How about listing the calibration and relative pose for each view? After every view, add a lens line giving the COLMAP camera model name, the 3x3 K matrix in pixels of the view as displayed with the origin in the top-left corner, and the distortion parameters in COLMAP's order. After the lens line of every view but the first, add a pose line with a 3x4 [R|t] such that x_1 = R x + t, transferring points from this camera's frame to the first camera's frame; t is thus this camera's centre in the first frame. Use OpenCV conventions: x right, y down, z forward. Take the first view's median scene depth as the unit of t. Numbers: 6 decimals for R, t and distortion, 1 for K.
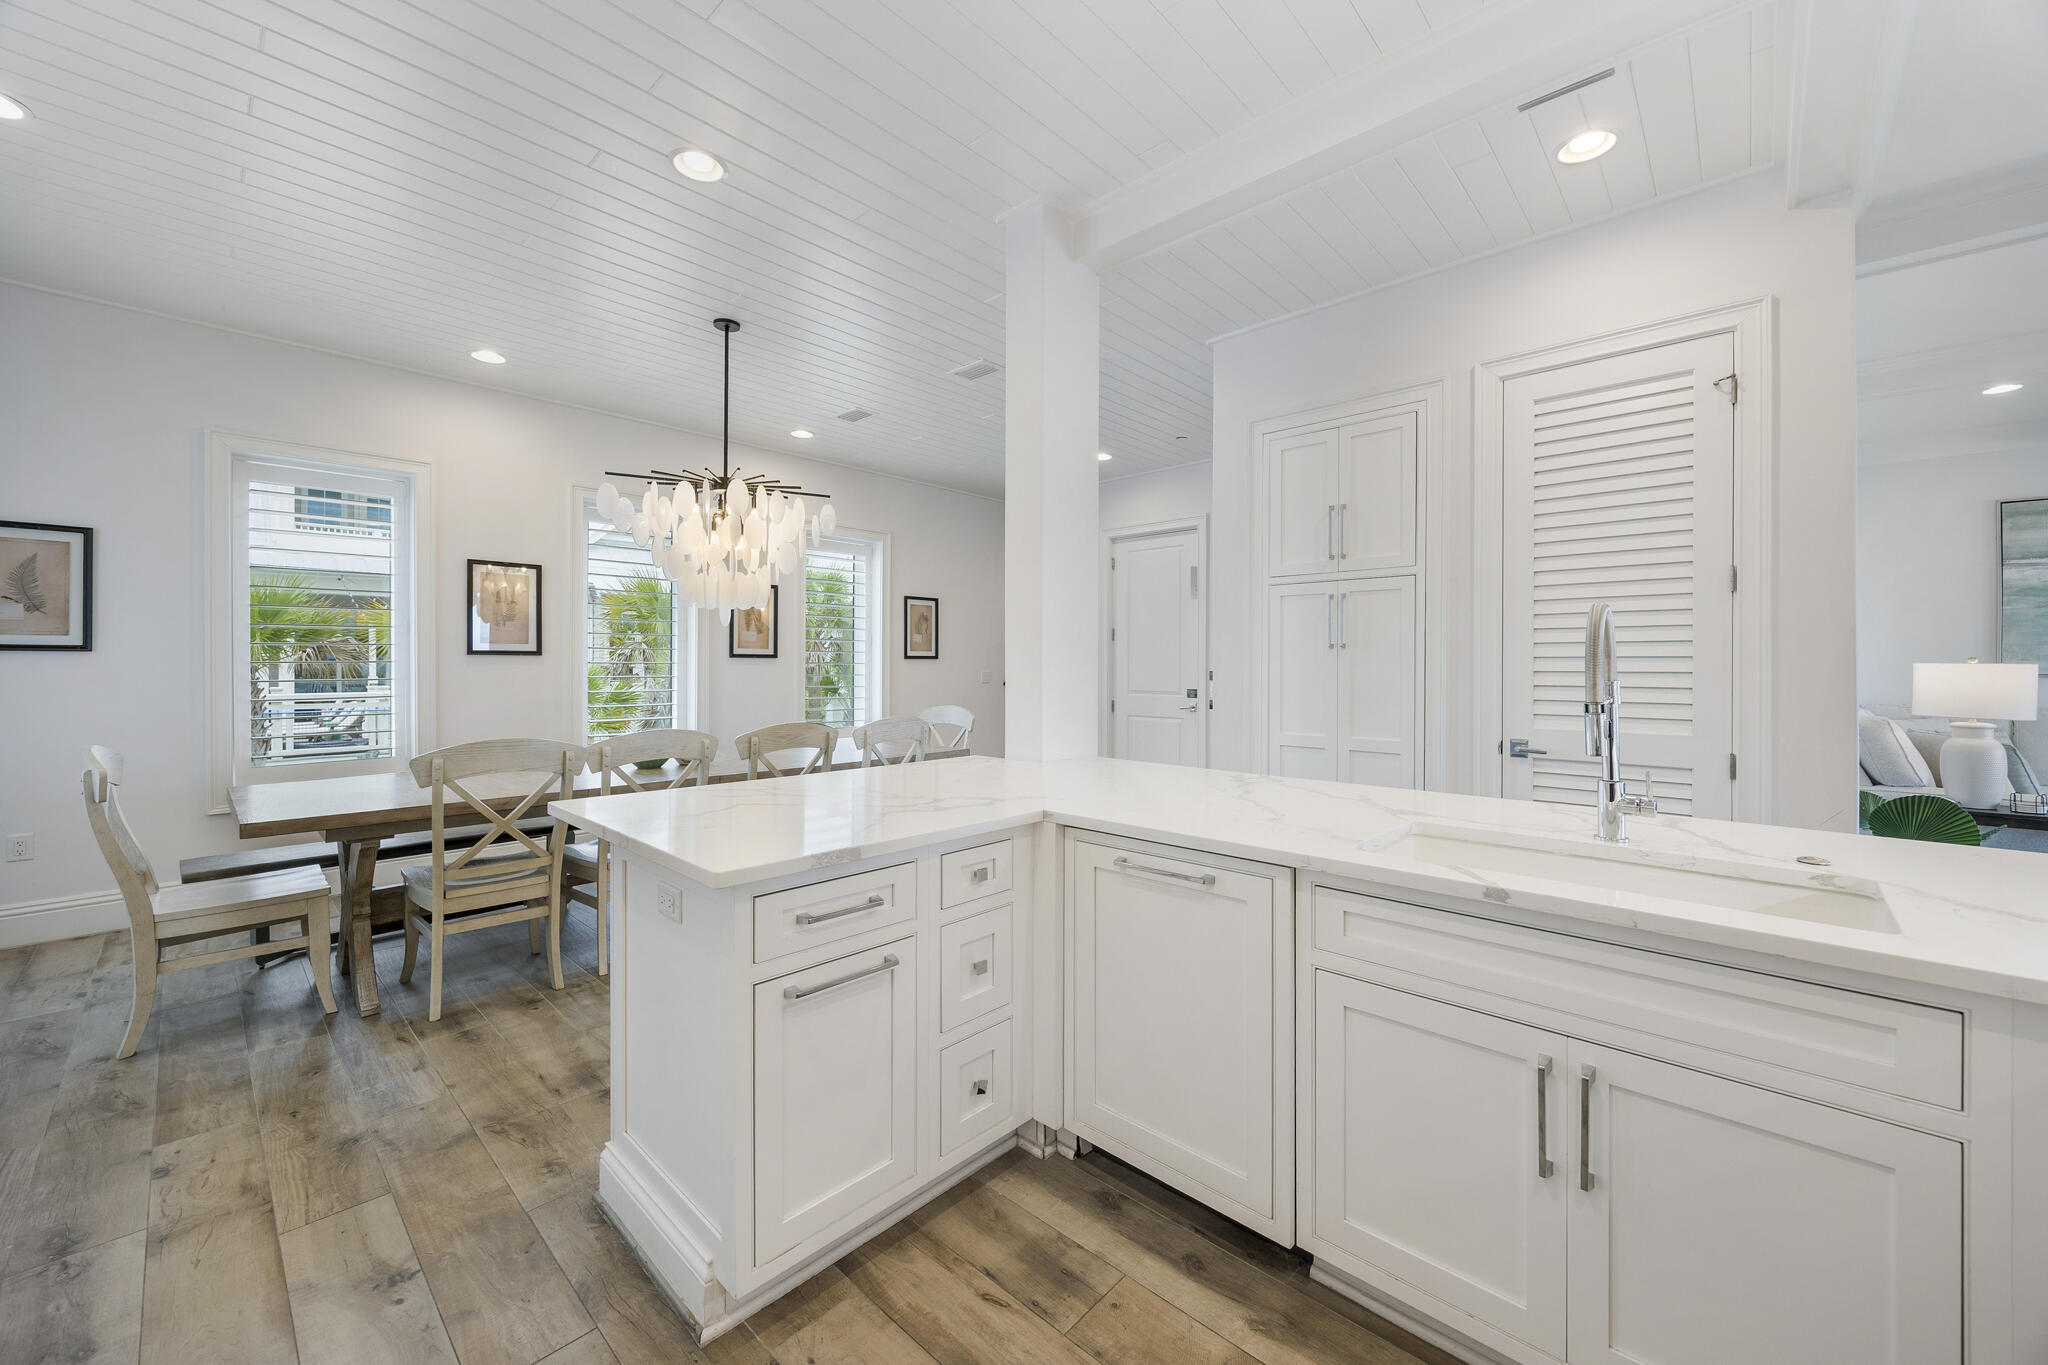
lens RADIAL K [[794.3, 0, 1043.6], [0, 794.3, 667.8], [0, 0, 1]] dist [-0.001239, 0.000073]
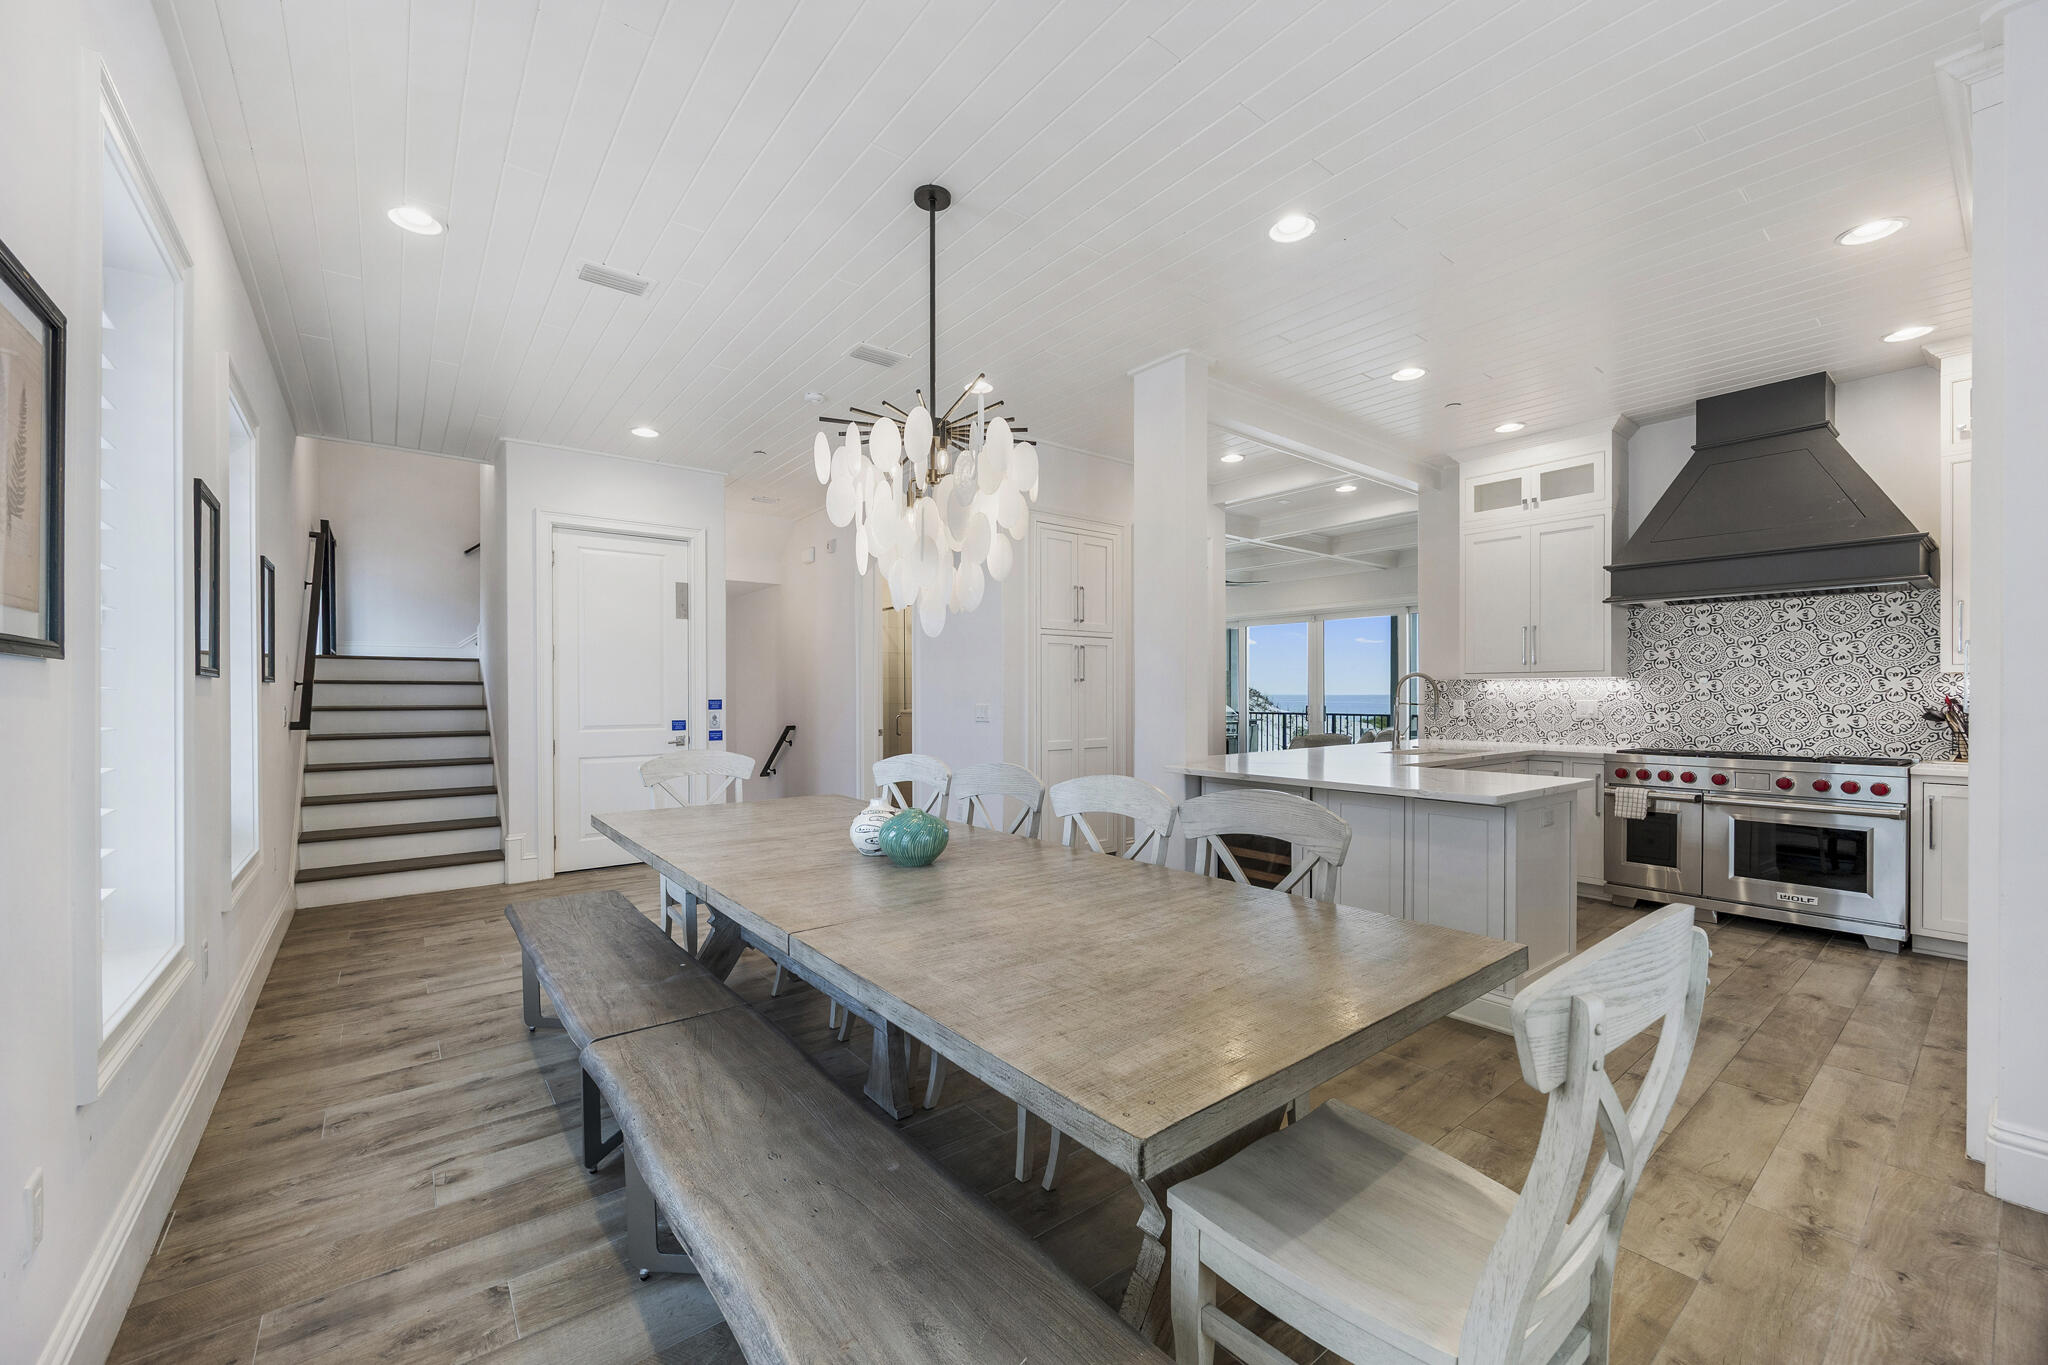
lens RADIAL K [[794.3, 0, 1021.7], [0, 794.3, 697.4], [0, 0, 1]] dist [-0.001239, 0.000073]
pose [[0.158571, -0.006446, 0.987326, -2.007758], [0.004982, 0.999971, 0.005729, -0.005697], [-0.987335, 0.004010, 0.158599, 1.533774]]
